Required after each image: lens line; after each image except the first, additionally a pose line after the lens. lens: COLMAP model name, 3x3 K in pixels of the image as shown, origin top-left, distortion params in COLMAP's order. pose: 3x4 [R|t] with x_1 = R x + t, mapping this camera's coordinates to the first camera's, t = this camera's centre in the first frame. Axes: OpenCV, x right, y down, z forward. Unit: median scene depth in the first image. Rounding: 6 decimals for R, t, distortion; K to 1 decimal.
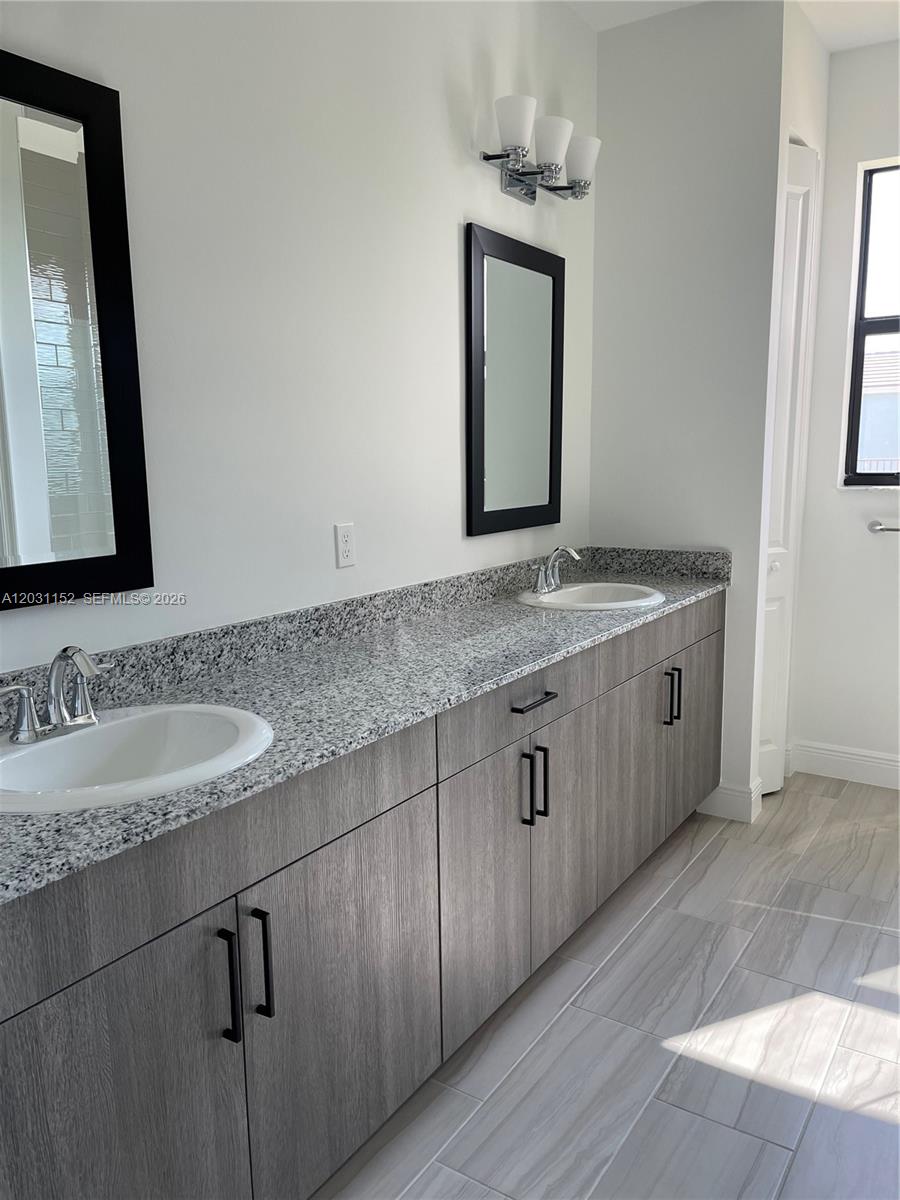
lens RADIAL K [[892.3, 0, 449.4], [0, 892.3, 610.5], [0, 0, 1]] dist [0.059325, -0.081568]
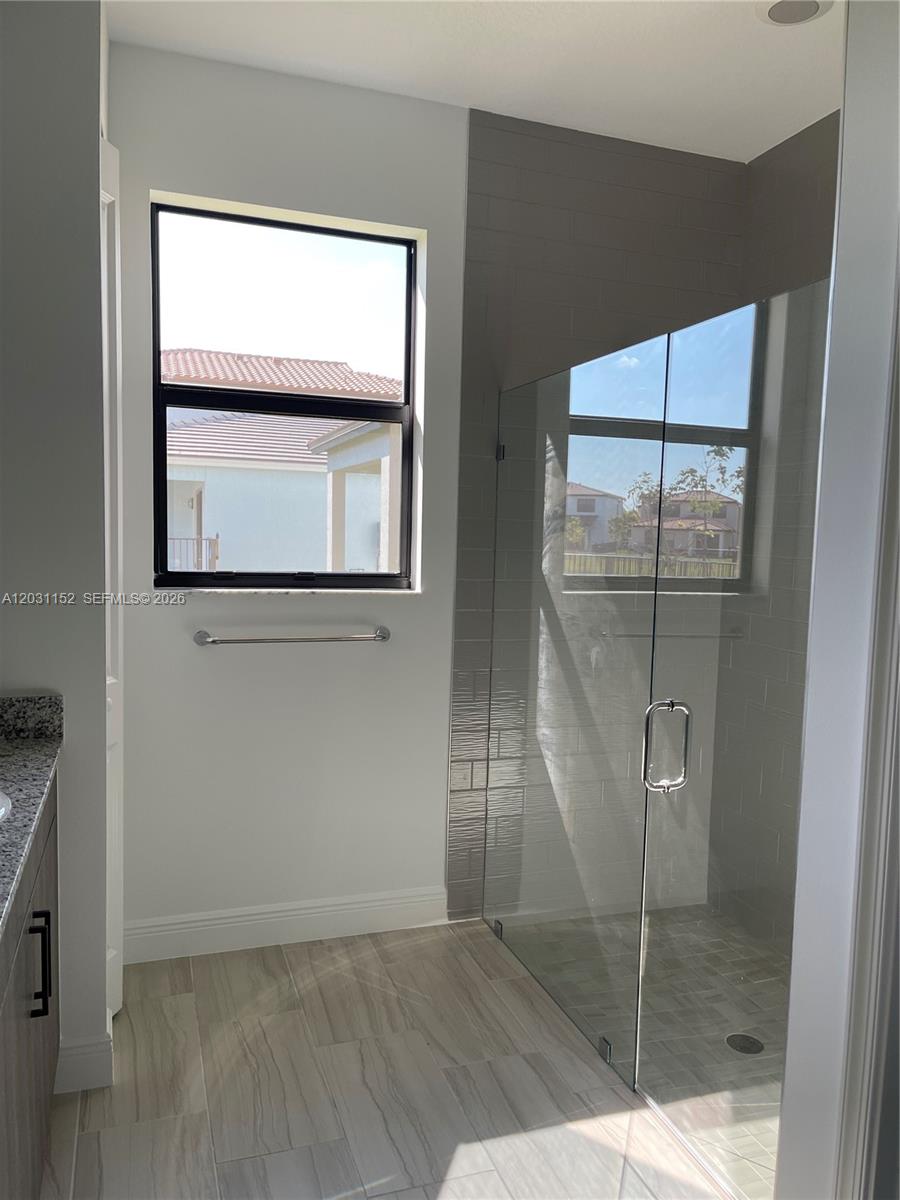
lens RADIAL K [[892.3, 0, 449.4], [0, 892.3, 610.5], [0, 0, 1]] dist [0.059325, -0.081568]
pose [[0.603243, -0.040146, 0.796546, -0.041226], [0.101945, 0.994421, -0.027086, -0.075384], [-0.791015, 0.097543, 0.603970, 0.338321]]
